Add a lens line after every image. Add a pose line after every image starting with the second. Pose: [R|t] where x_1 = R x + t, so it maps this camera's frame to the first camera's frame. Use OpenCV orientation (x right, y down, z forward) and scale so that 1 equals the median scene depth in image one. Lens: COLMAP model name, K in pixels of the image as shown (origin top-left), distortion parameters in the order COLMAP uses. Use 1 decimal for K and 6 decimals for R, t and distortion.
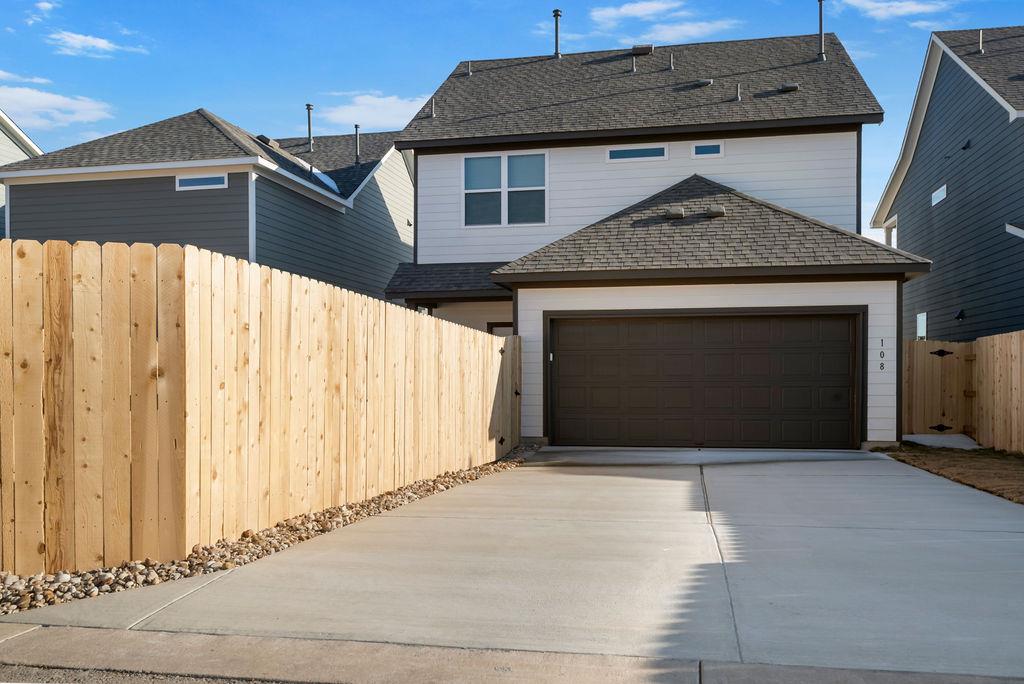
lens RADIAL K [[822.6, 0, 528.1], [0, 822.6, 375.3], [0, 0, 1]] dist [-0.005174, 0.006864]
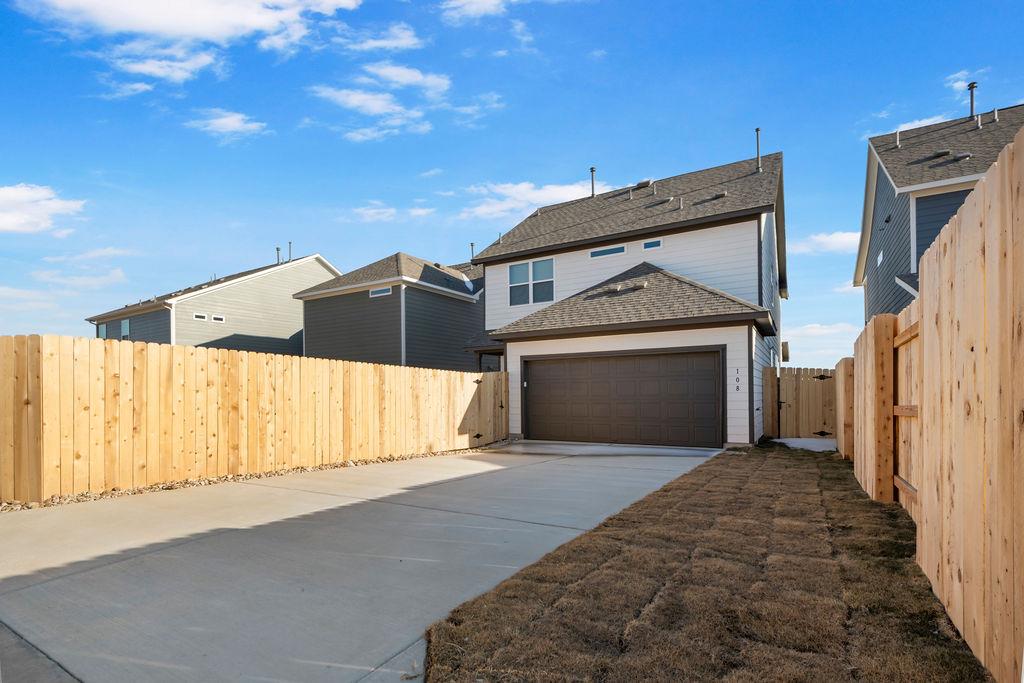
lens RADIAL K [[477.1, 0, 516.2], [0, 477.1, 388.0], [0, 0, 1]] dist [-0.001425, -0.000520]
pose [[0.940914, -0.010083, -0.338494, 0.273948], [0.006844, 0.999919, -0.010761, -0.004320], [0.338575, 0.007809, 0.940907, 0.095304]]
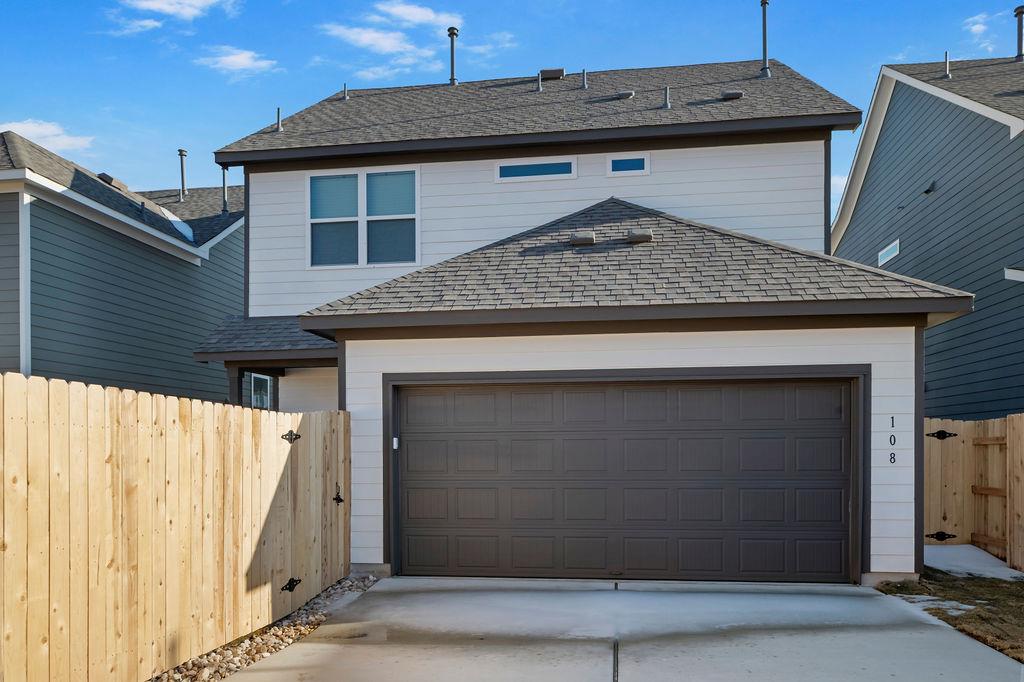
lens RADIAL K [[711.2, 0, 517.7], [0, 711.2, 444.1], [0, 0, 1]] dist [-0.002067, -0.001425]
pose [[0.998383, -0.002562, 0.056780, 0.078622], [0.002794, 0.999988, -0.004012, -0.015920], [-0.056769, 0.004164, 0.998379, 0.352644]]
